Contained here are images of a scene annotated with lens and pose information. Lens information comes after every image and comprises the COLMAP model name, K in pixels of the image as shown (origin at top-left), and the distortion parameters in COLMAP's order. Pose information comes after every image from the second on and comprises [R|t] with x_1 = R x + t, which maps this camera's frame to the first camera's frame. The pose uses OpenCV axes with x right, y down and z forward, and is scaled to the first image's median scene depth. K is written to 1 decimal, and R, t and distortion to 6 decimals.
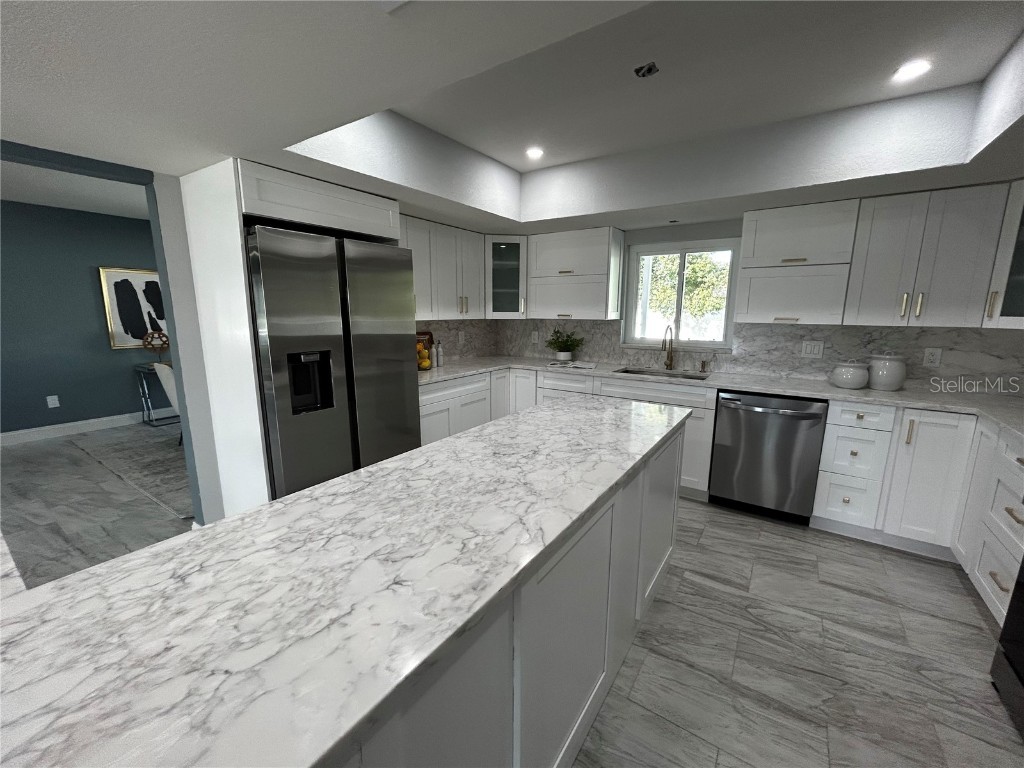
lens RADIAL K [[408.7, 0, 512.0], [0, 408.7, 384.0], [0, 0, 1]] dist [0.002652, -0.000013]
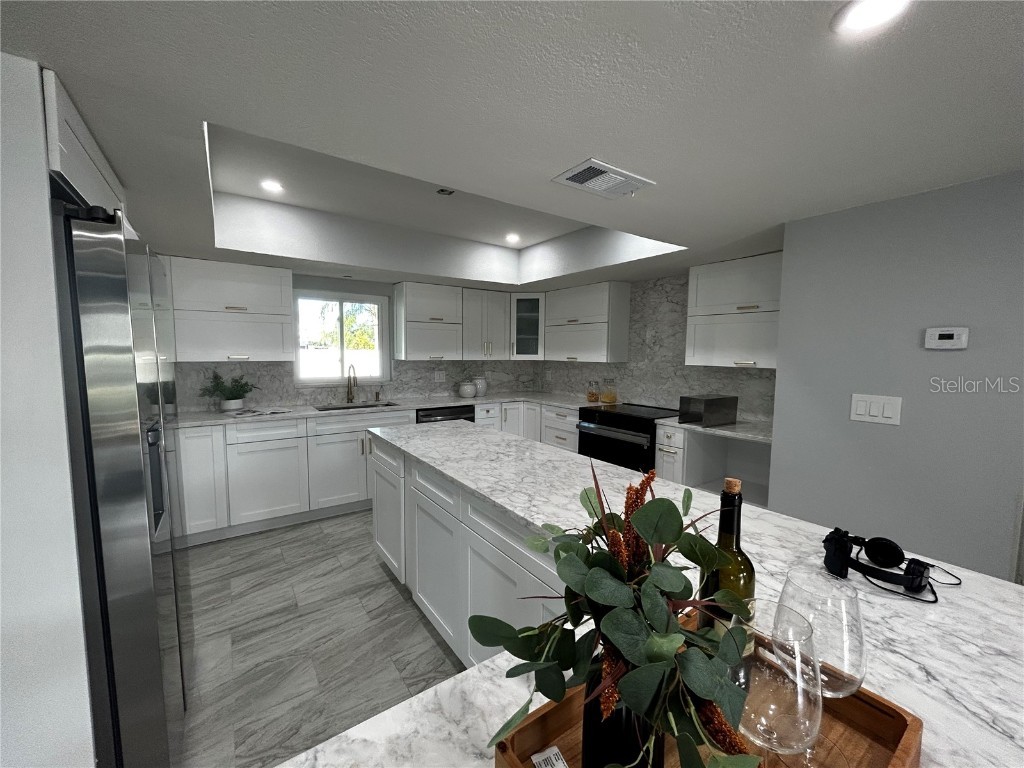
lens RADIAL K [[408.7, 0, 512.0], [0, 408.7, 384.0], [0, 0, 1]] dist [0.002652, -0.000013]
pose [[0.353198, -0.077322, 0.932348, -0.822306], [0.162680, 0.986472, 0.020183, -0.060389], [-0.921296, 0.144545, 0.360999, 0.282150]]
